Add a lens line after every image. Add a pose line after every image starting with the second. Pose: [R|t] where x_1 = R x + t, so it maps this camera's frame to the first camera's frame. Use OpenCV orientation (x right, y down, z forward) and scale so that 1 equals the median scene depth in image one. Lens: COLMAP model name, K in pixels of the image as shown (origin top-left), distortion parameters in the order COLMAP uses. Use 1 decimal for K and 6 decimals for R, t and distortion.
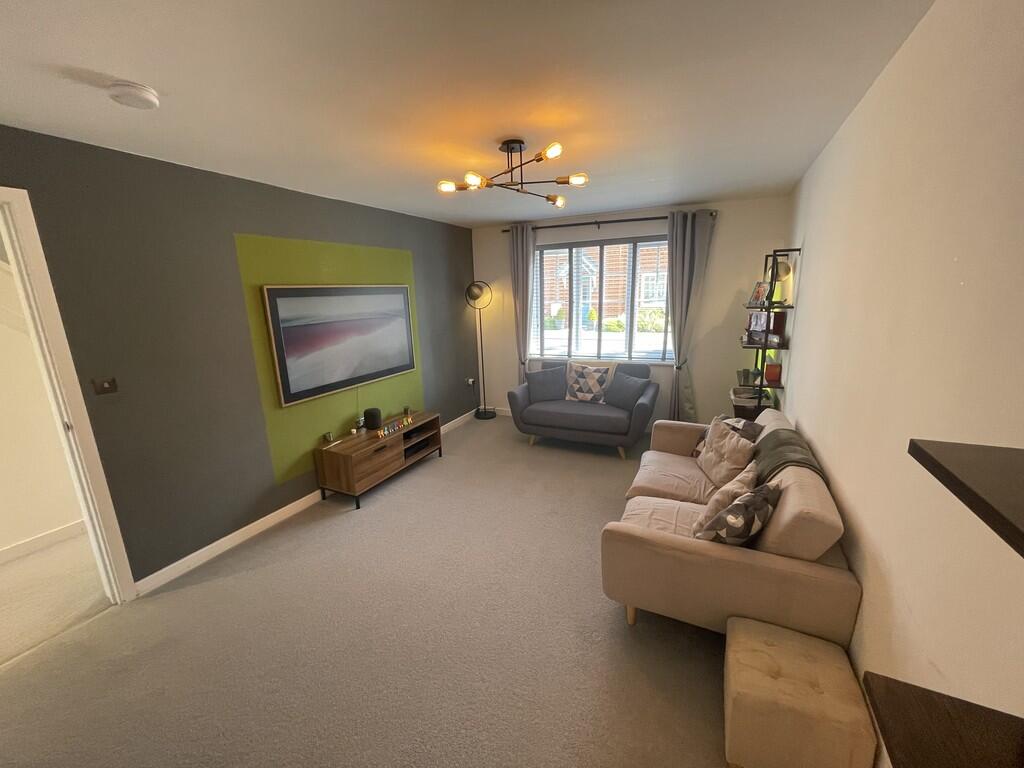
lens RADIAL K [[412.9, 0, 508.6], [0, 412.9, 387.3], [0, 0, 1]] dist [0.007138, 0.000033]
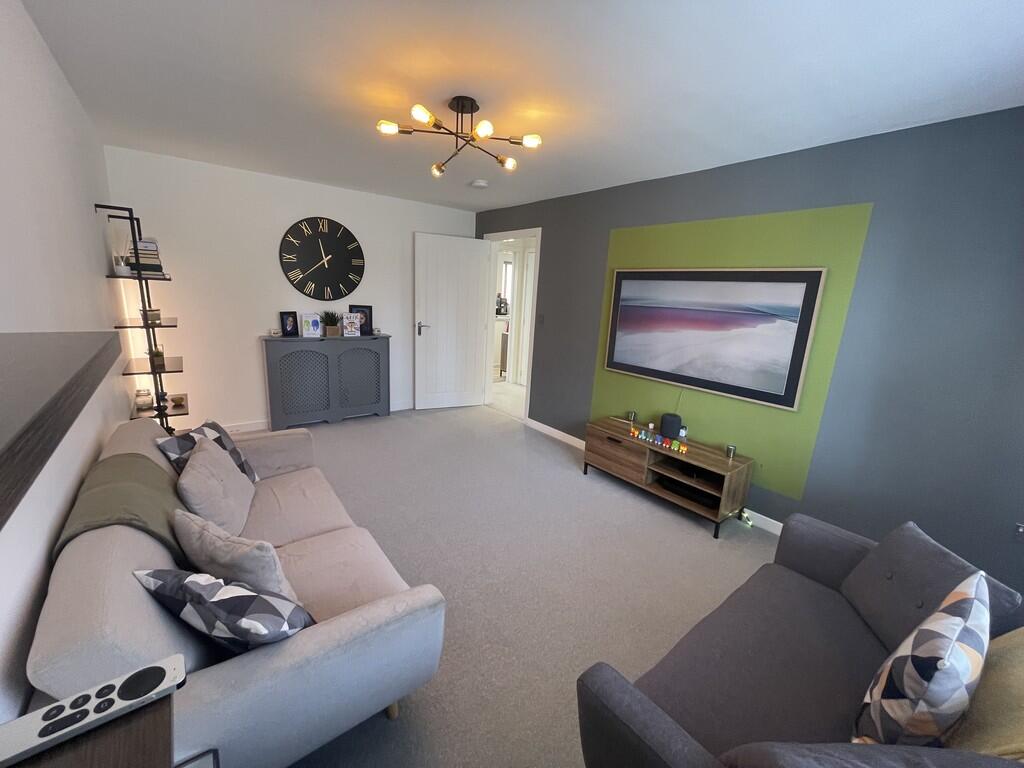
lens RADIAL K [[412.9, 0, 508.6], [0, 412.9, 387.3], [0, 0, 1]] dist [0.007138, 0.000033]
pose [[-0.433610, 0.214403, -0.875222, 0.522189], [-0.242511, 0.907680, 0.342500, -0.198479], [0.867854, 0.360762, -0.341584, 0.930569]]
